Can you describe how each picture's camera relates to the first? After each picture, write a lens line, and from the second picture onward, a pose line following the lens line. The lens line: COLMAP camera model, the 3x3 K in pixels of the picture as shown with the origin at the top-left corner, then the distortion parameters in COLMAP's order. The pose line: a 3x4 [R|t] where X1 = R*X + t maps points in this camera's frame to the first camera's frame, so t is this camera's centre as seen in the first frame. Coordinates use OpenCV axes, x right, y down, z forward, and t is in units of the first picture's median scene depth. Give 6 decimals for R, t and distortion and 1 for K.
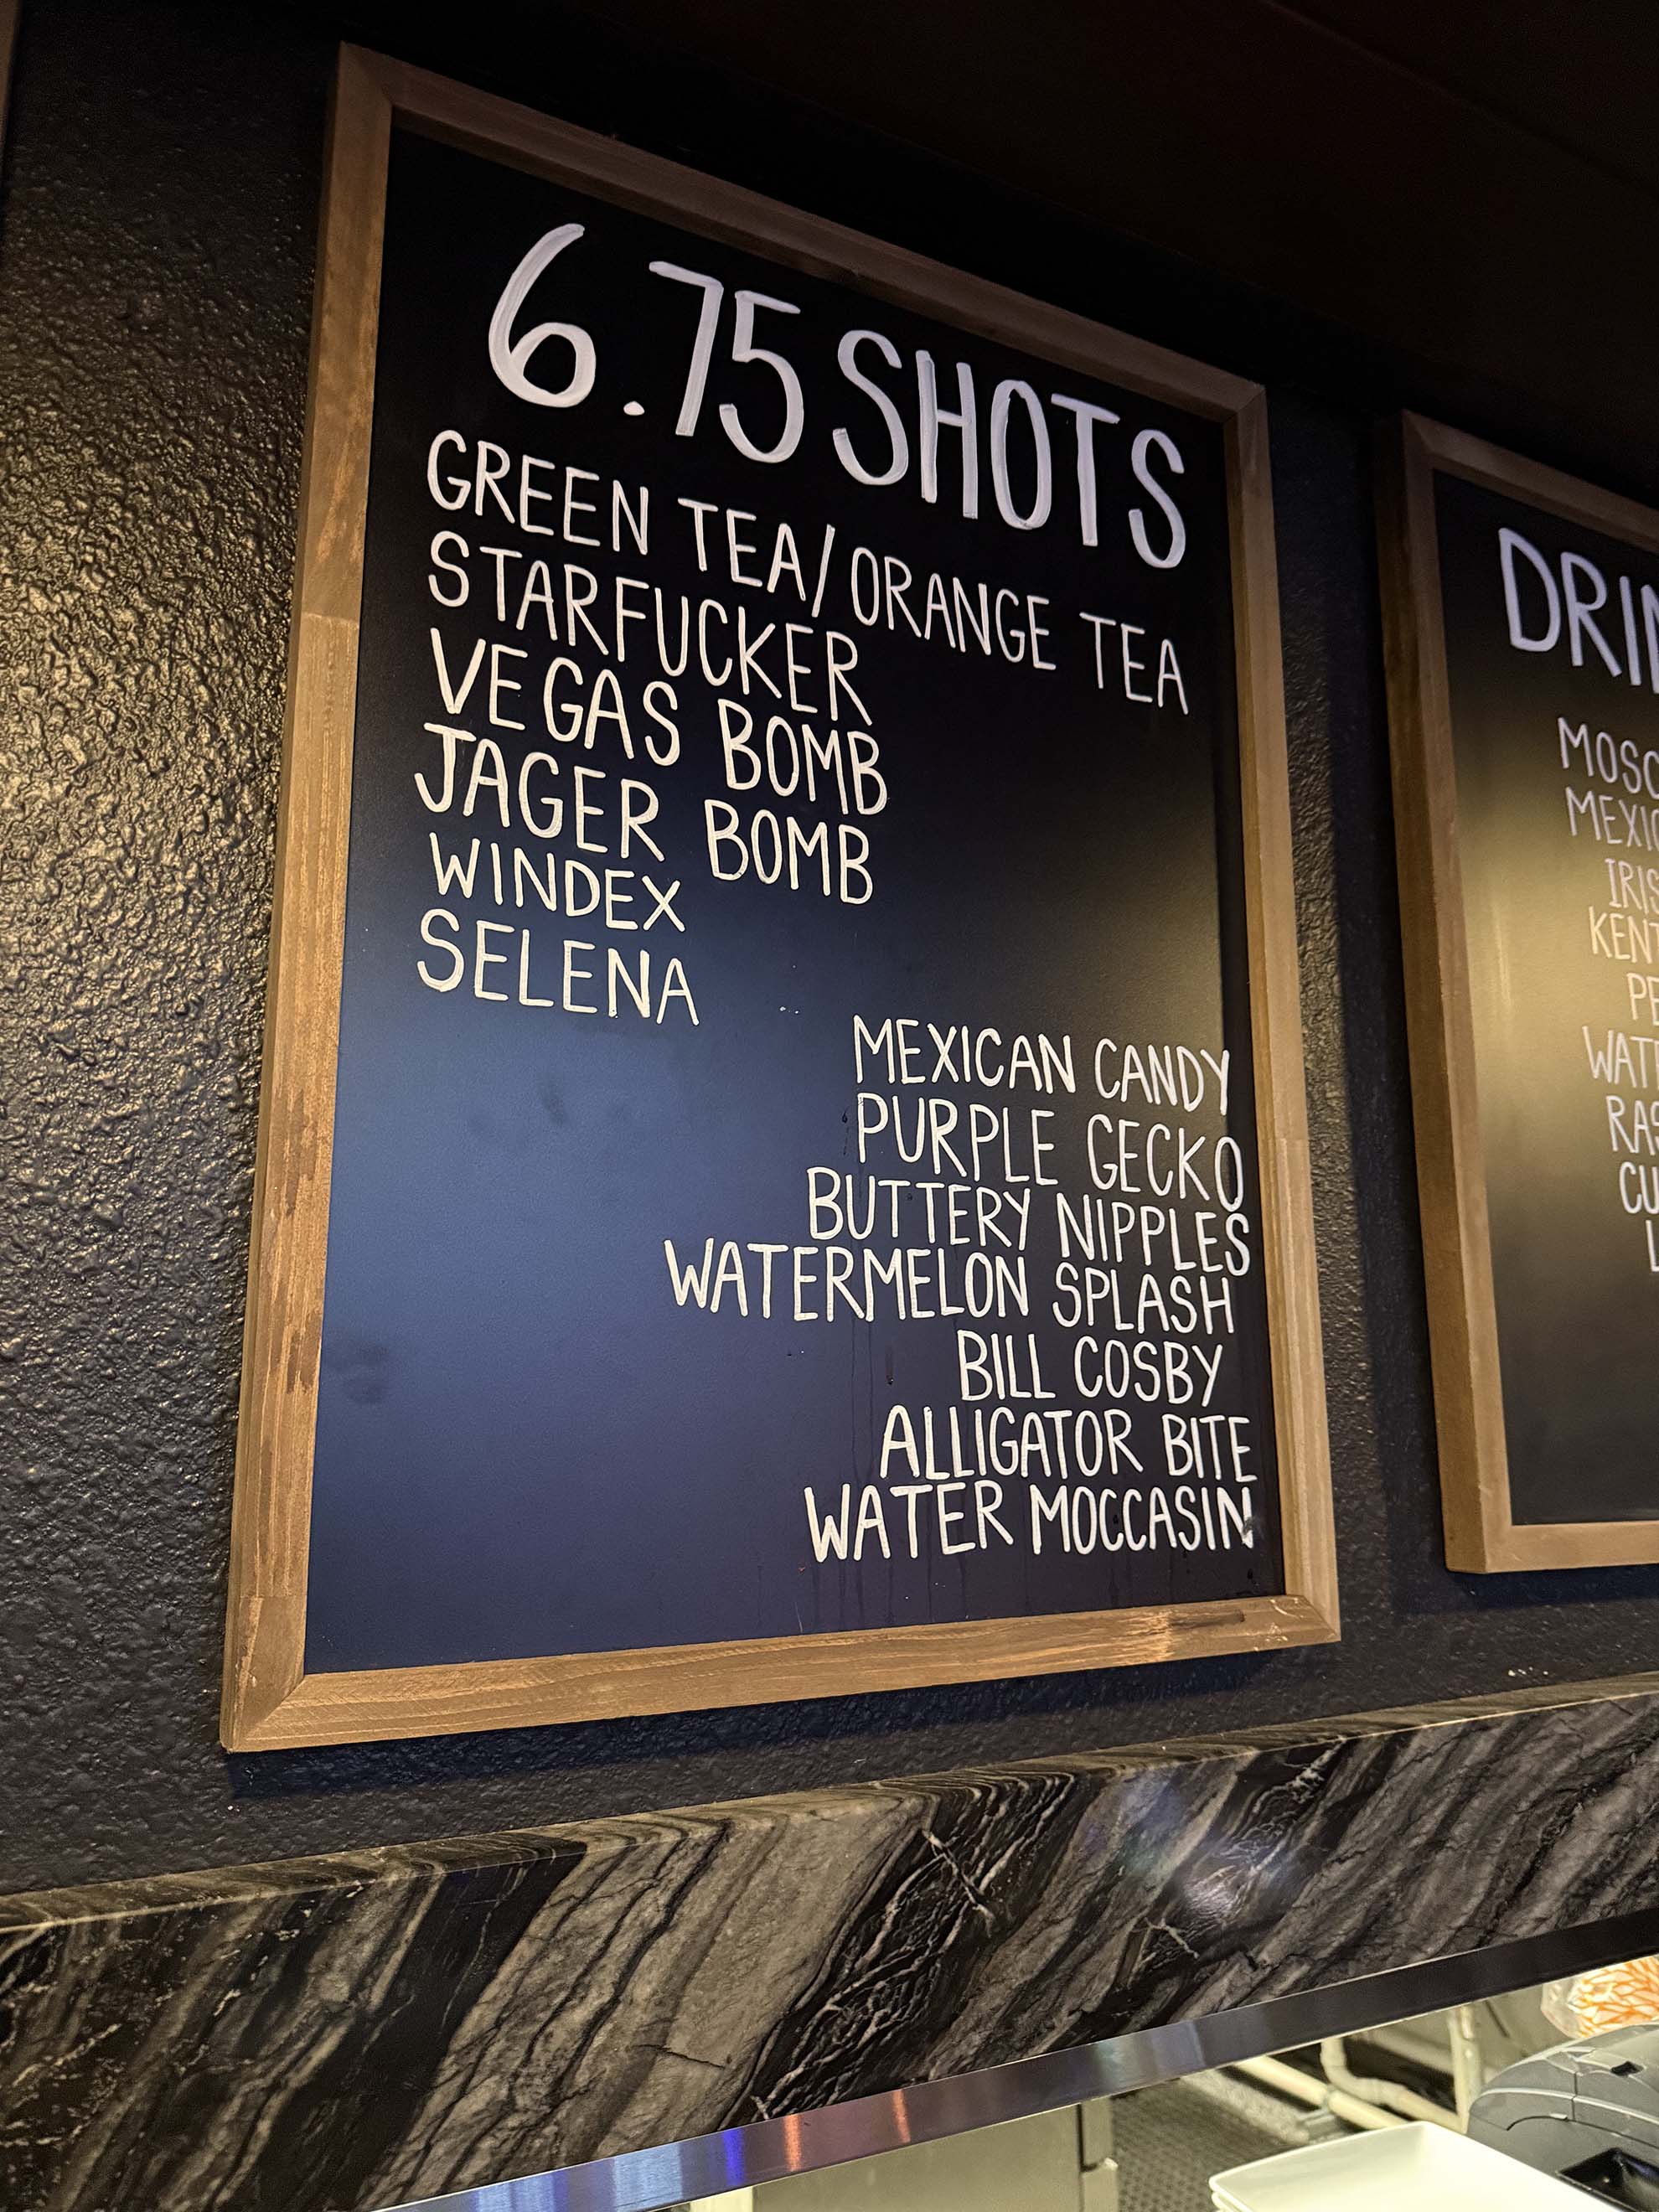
lens RADIAL K [[1580.4, 0, 829.5], [0, 1580.4, 1106.0], [0, 0, 1]] dist [-0.004653, -0.002937]
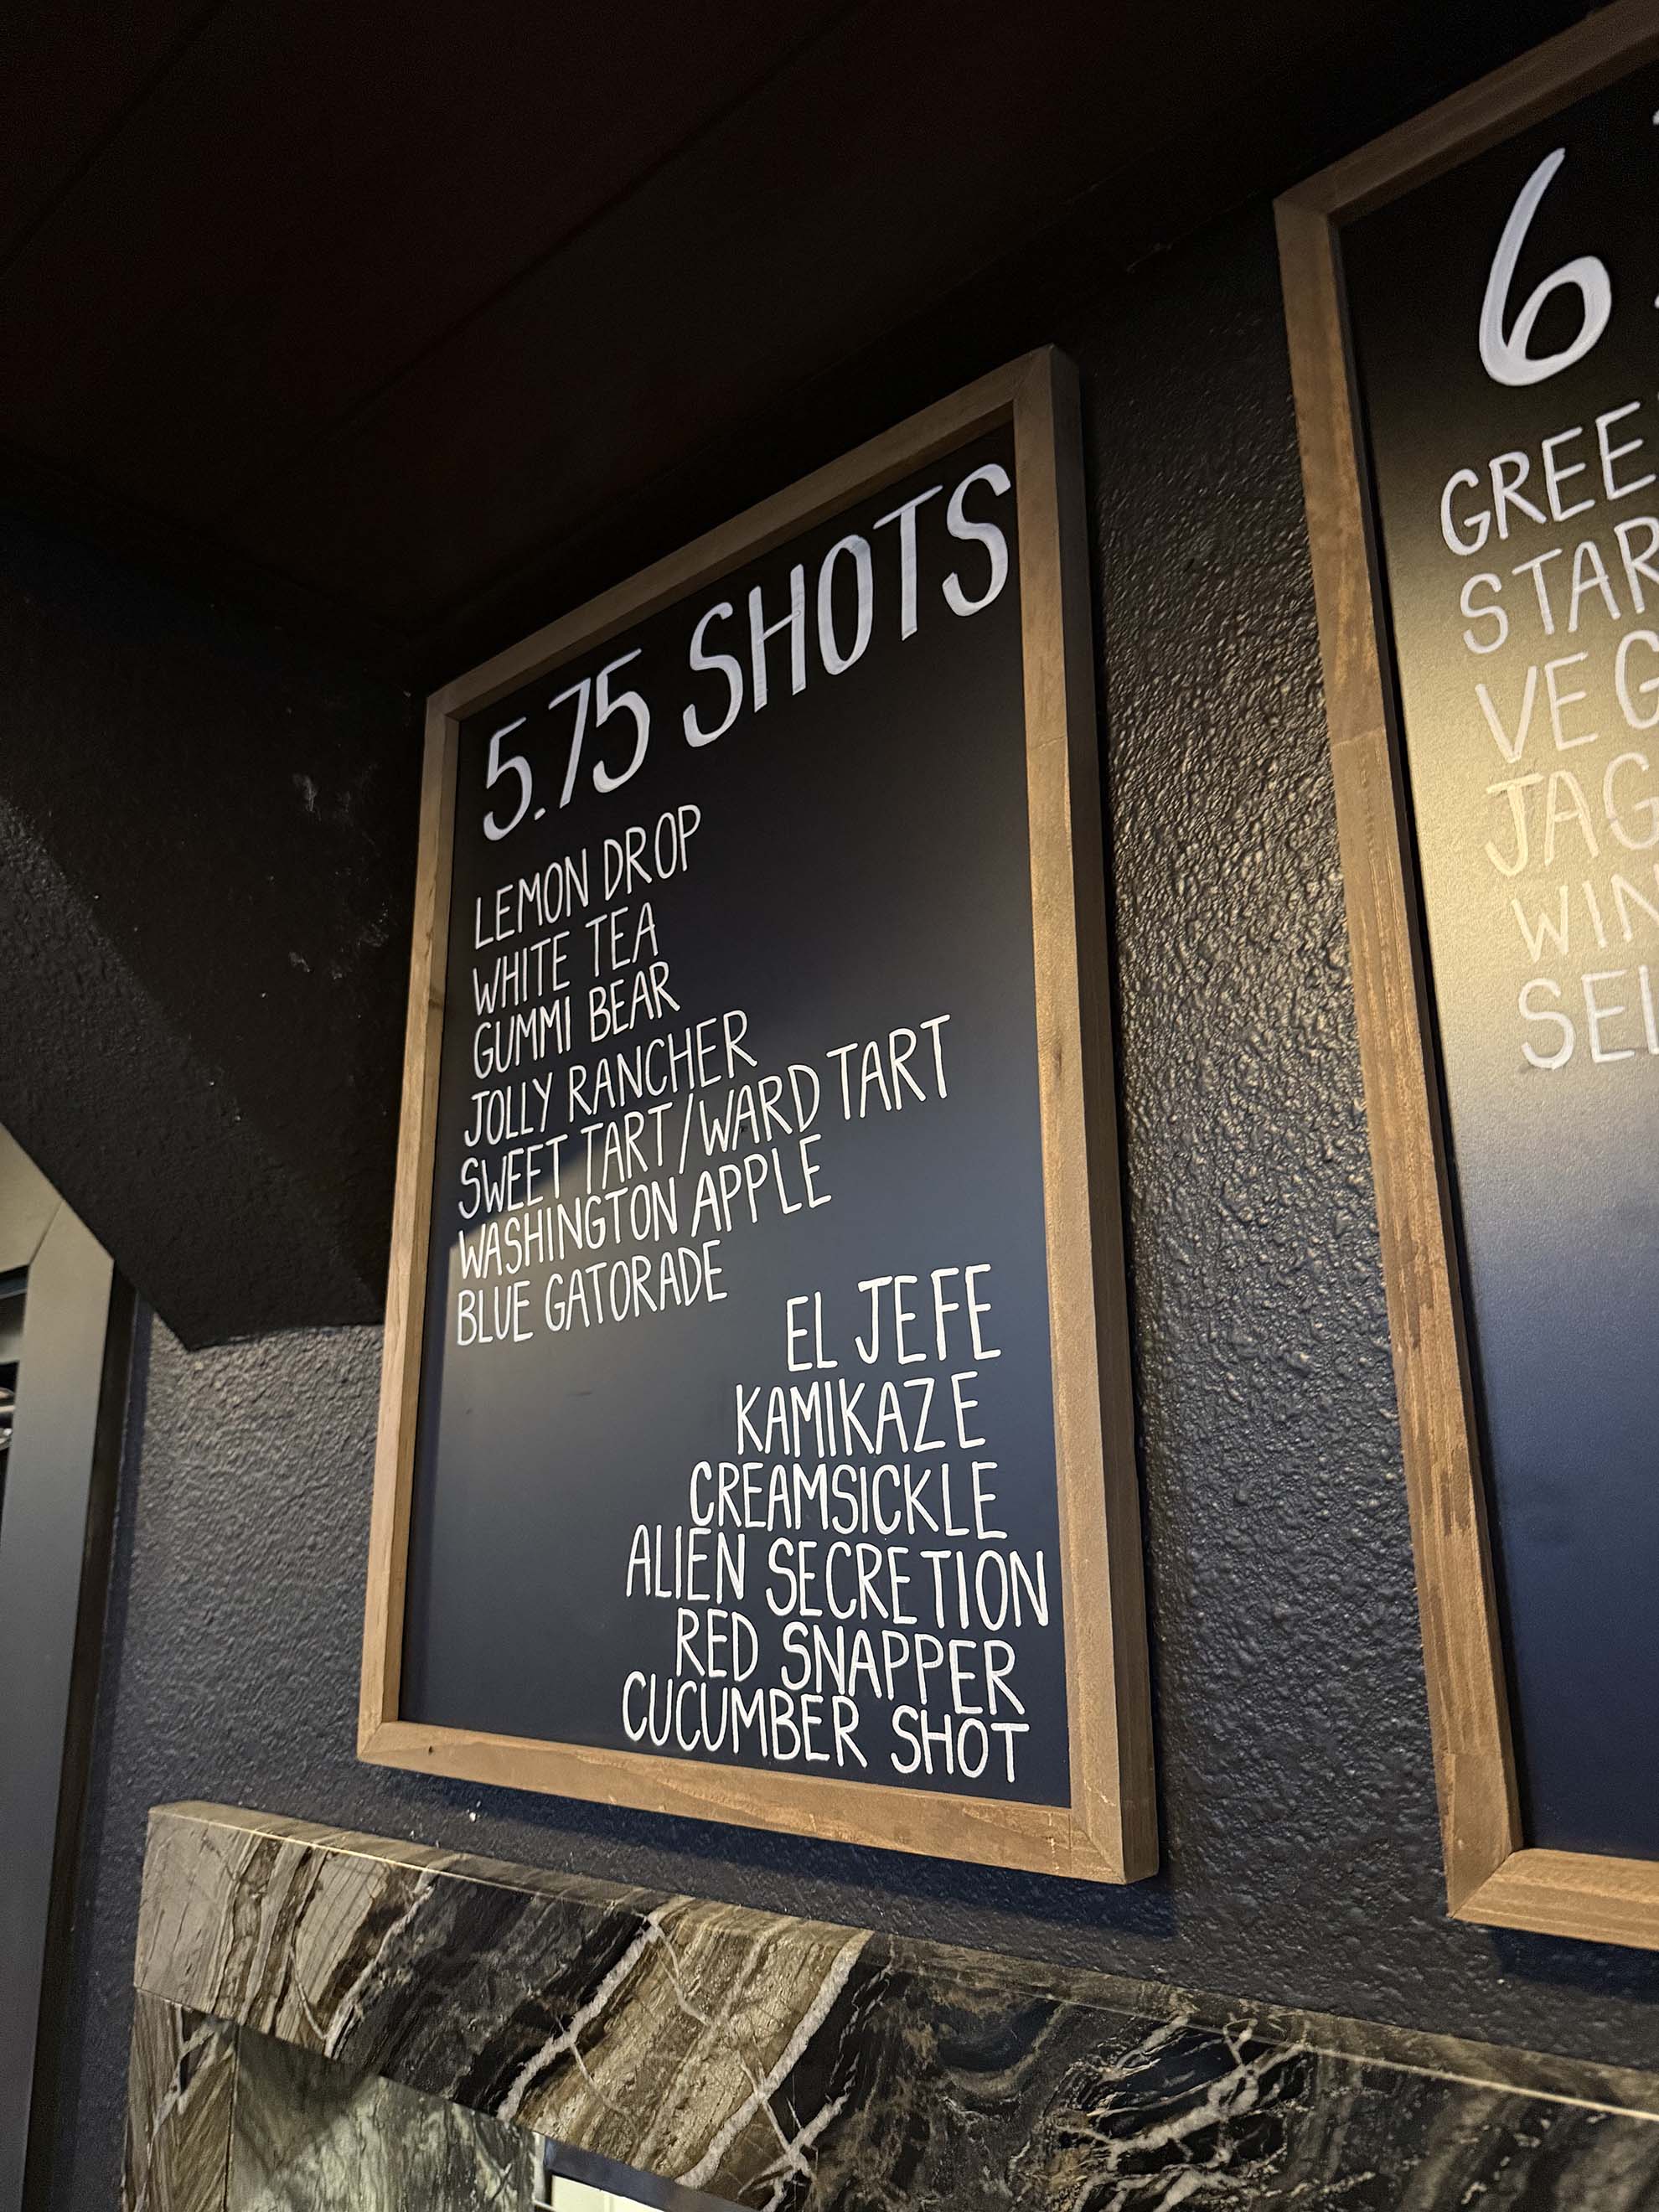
lens RADIAL K [[1572.0, 0, 829.5], [0, 1572.0, 1106.0], [0, 0, 1]] dist [-0.011164, 0.007116]
pose [[0.386319, -0.237576, -0.891244, 0.428060], [0.188847, 0.966163, -0.175689, 0.028288], [0.902826, -0.100437, 0.418112, 0.301448]]
